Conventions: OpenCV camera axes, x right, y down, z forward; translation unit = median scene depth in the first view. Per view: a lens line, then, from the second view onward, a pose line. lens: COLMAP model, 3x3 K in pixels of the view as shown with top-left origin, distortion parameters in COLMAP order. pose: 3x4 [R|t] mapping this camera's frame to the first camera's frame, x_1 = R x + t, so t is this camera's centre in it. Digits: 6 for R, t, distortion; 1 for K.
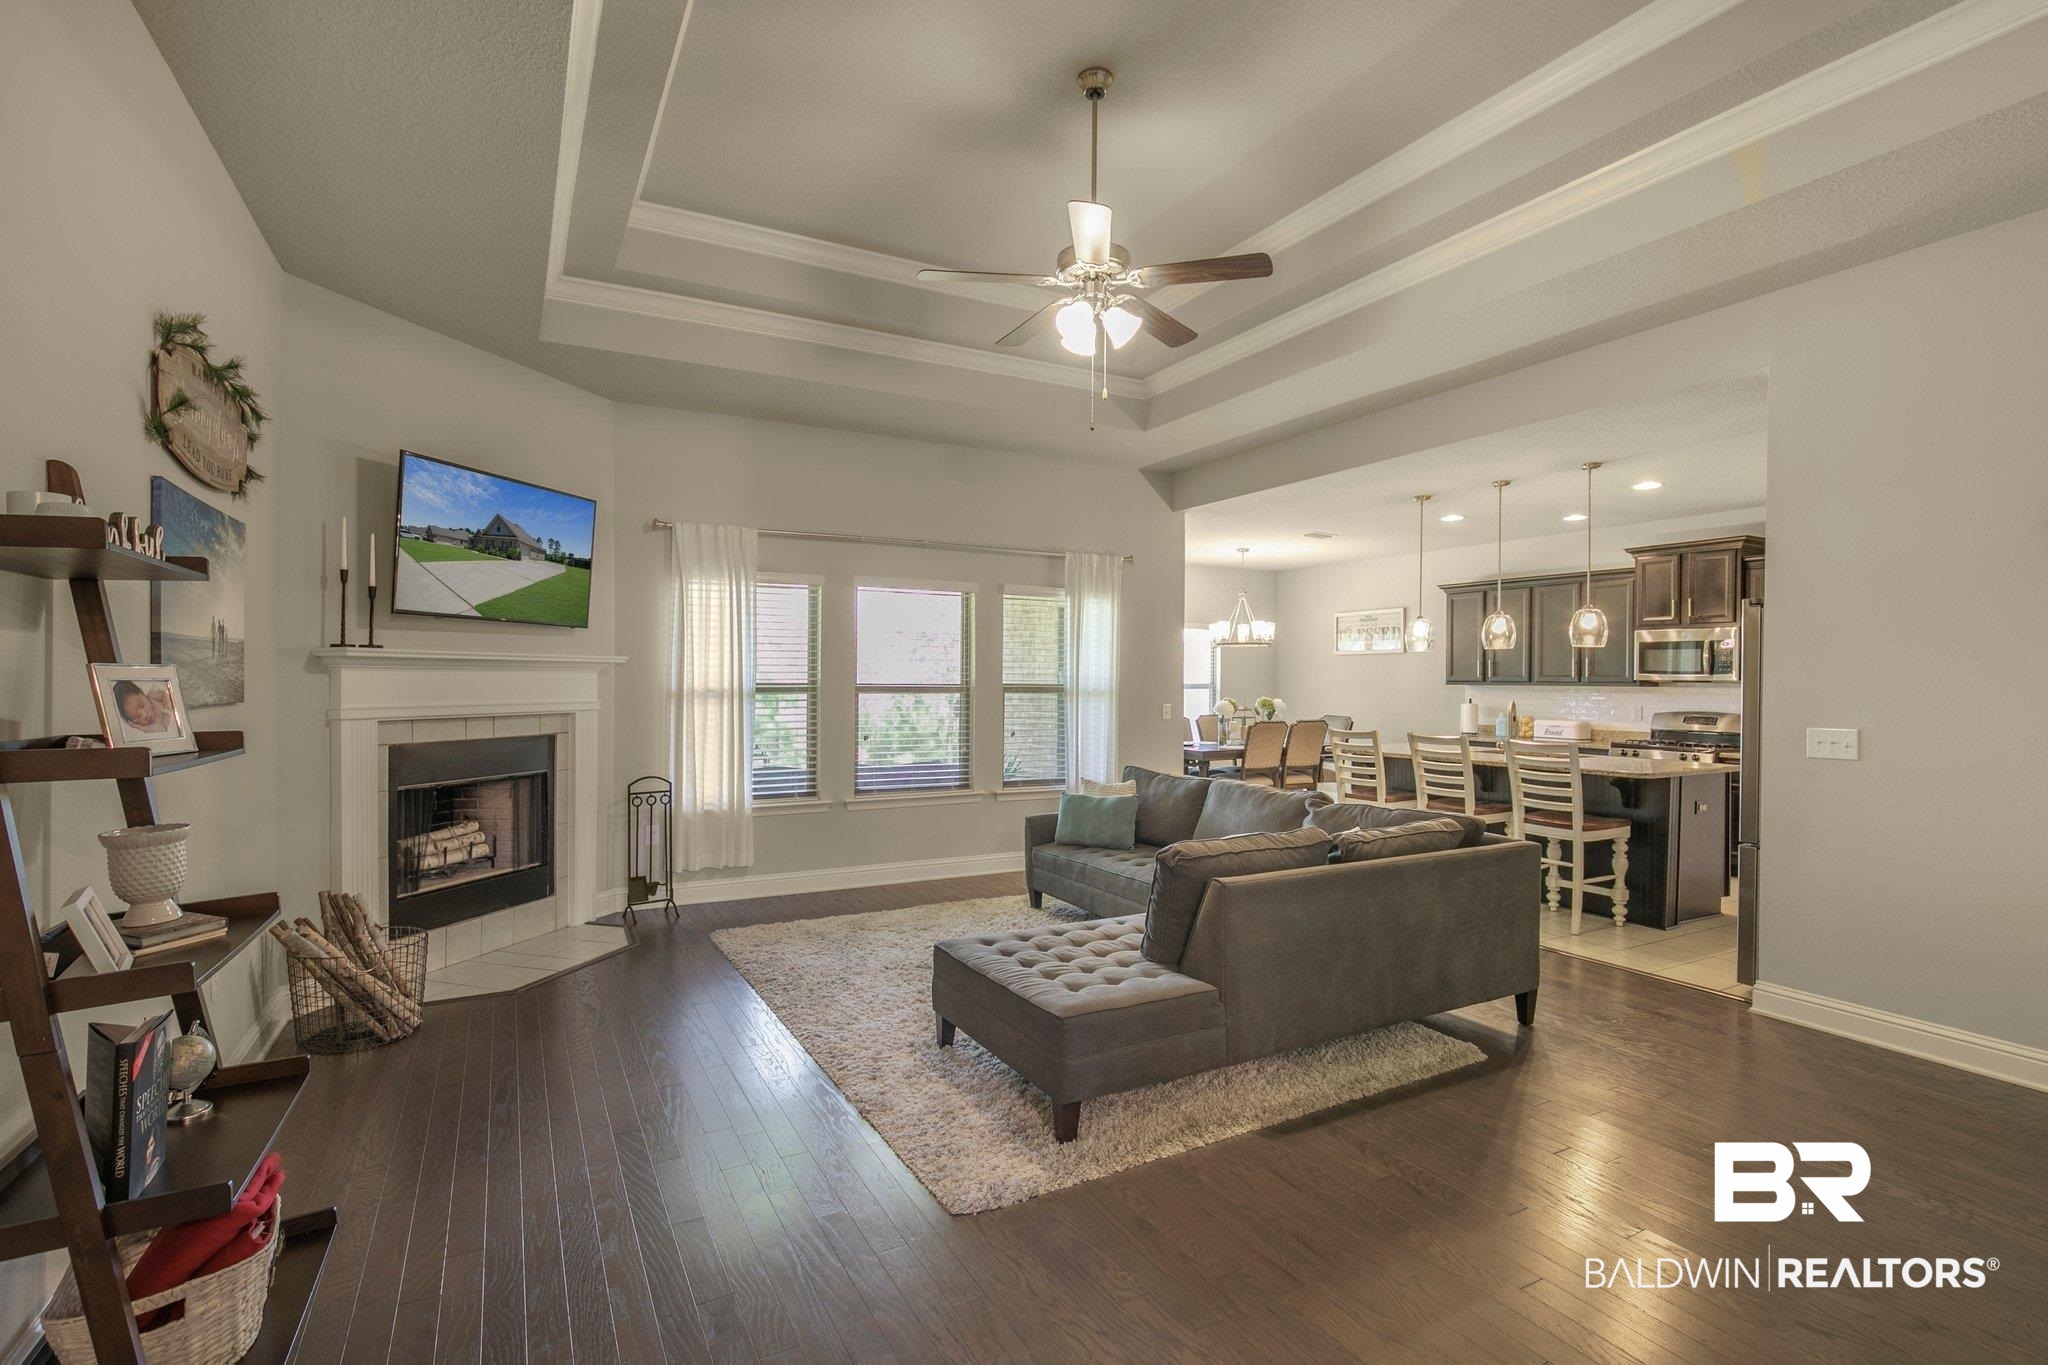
lens RADIAL K [[964.8, 0, 1031.1], [0, 964.8, 680.1], [0, 0, 1]] dist [-0.004974, -0.000910]
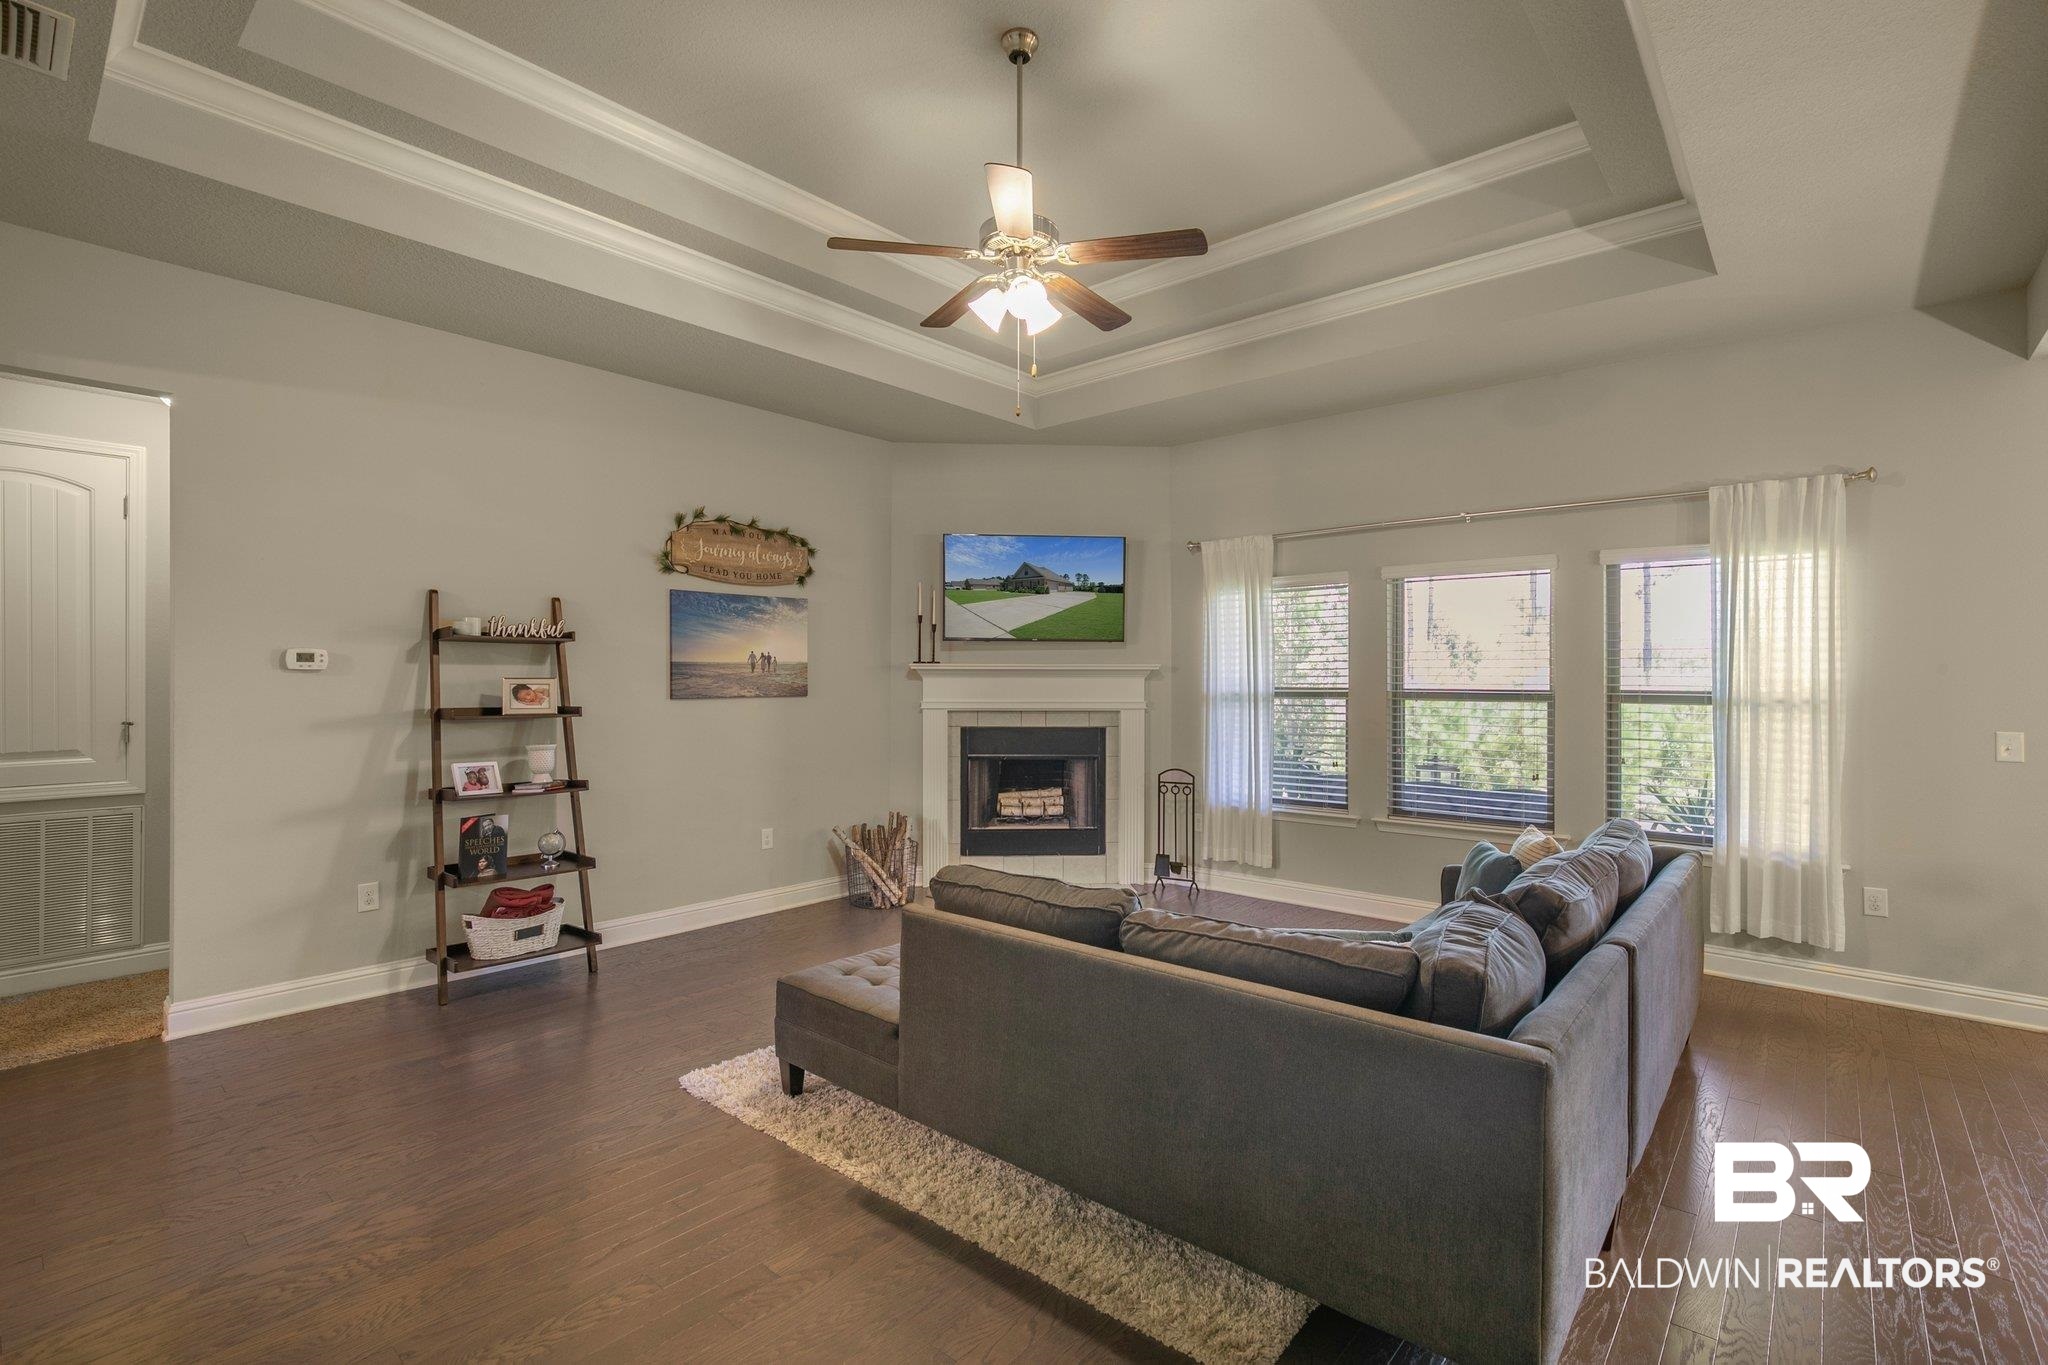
lens RADIAL K [[964.8, 0, 1021.6], [0, 964.8, 683.6], [0, 0, 1]] dist [-0.004974, -0.000910]
pose [[0.349442, 0.001791, -0.936956, 0.721215], [0.000484, 0.999998, 0.002092, -0.003490], [0.936958, -0.001184, 0.349441, 0.514273]]
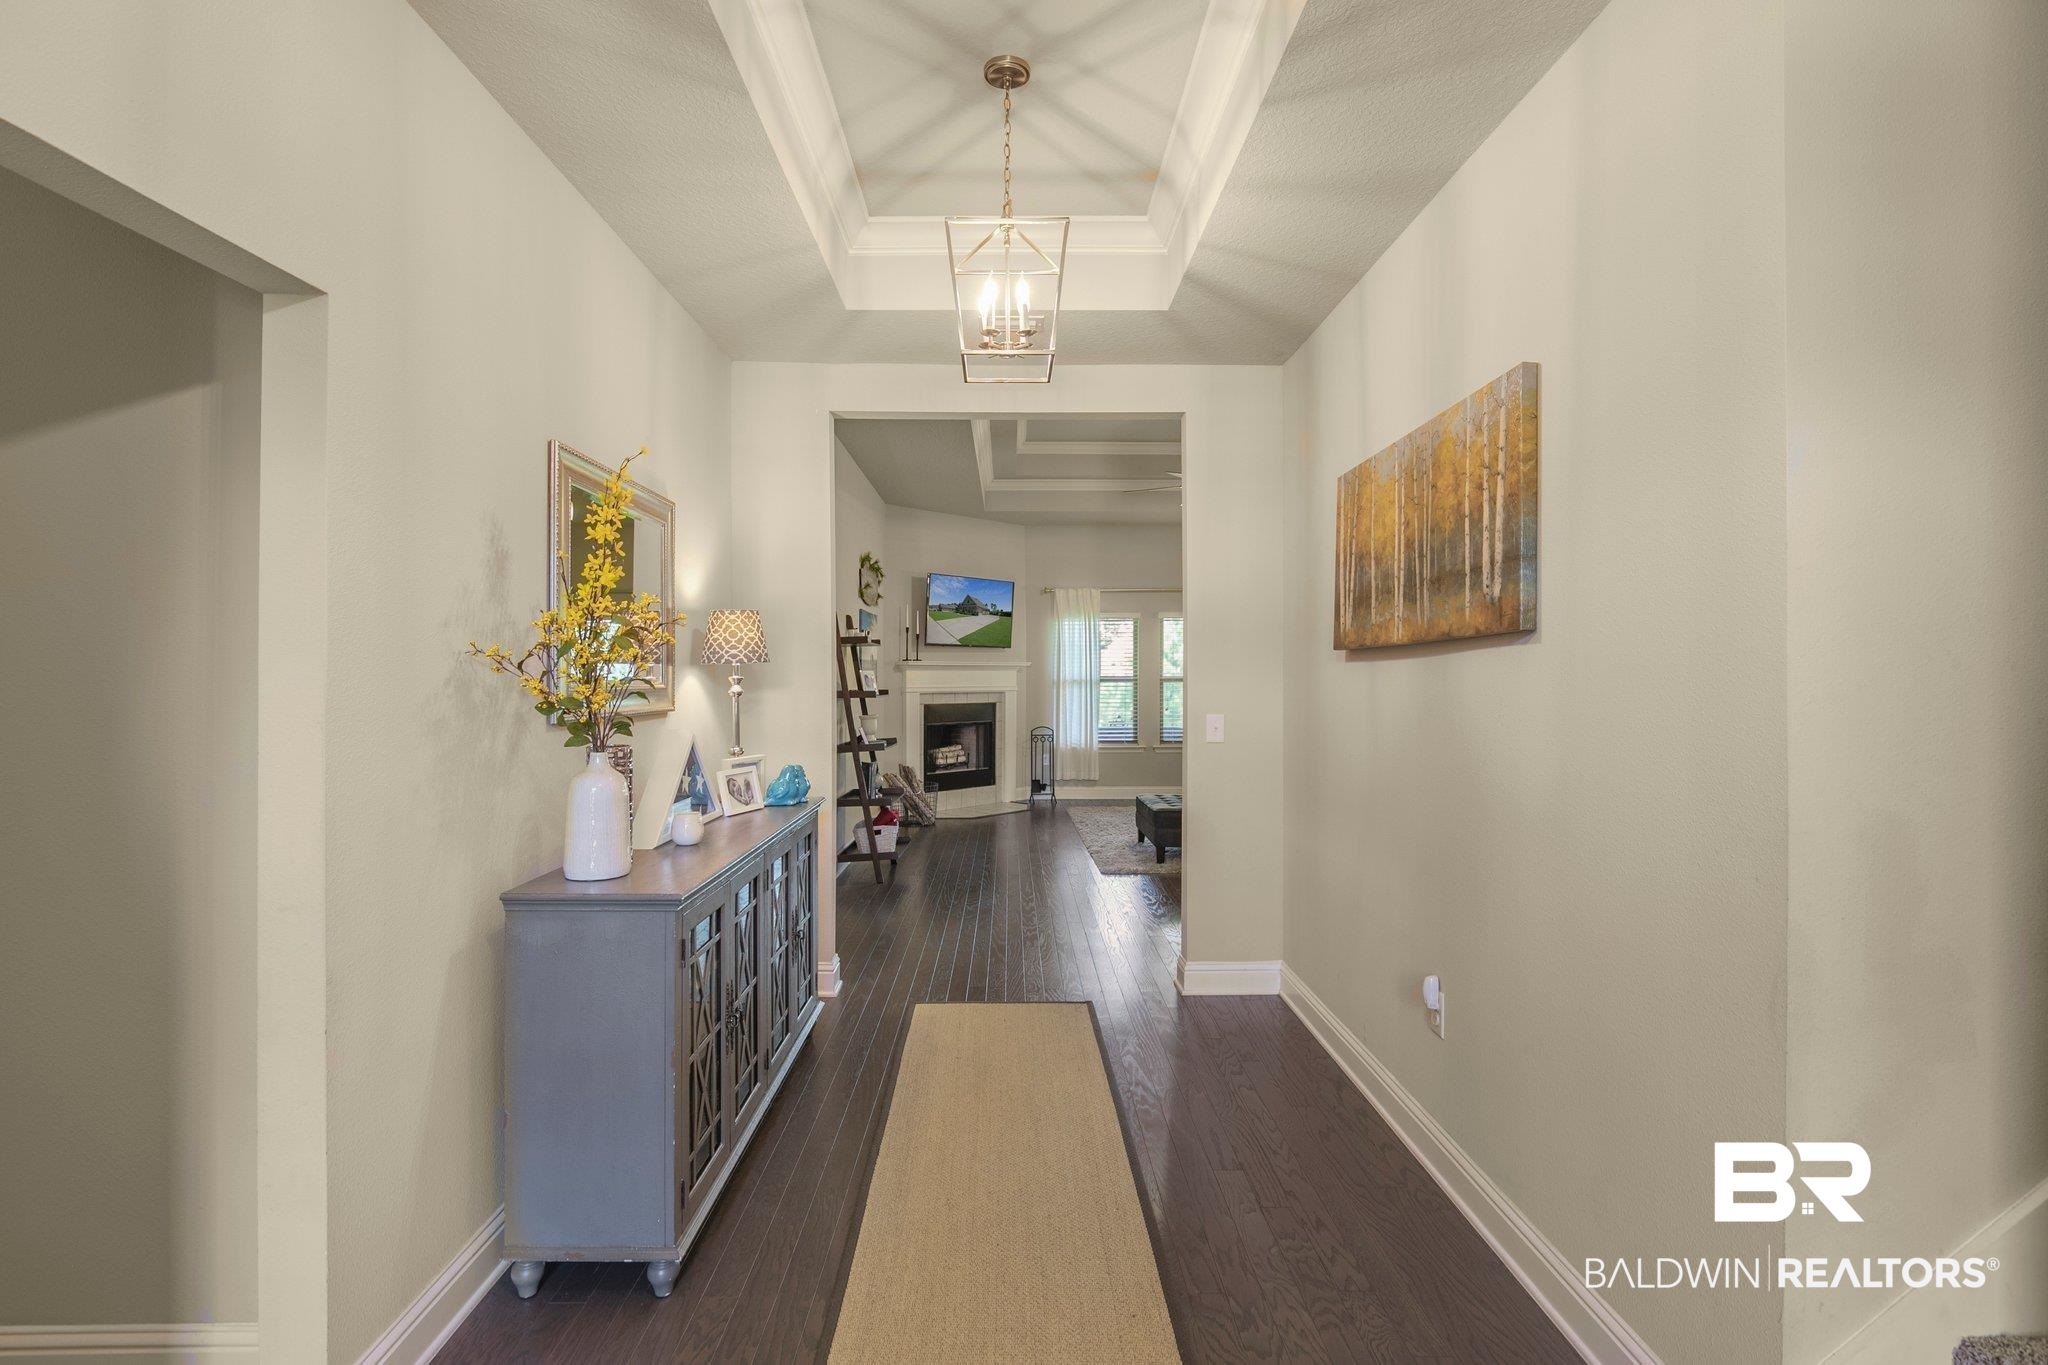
lens RADIAL K [[964.8, 0, 1037.5], [0, 964.8, 662.4], [0, 0, 1]] dist [-0.004974, -0.000910]
pose [[0.891876, -0.008780, -0.452194, 0.517898], [0.003015, 0.999905, -0.013469, 0.001932], [0.452269, 0.010649, 0.891818, -0.782703]]
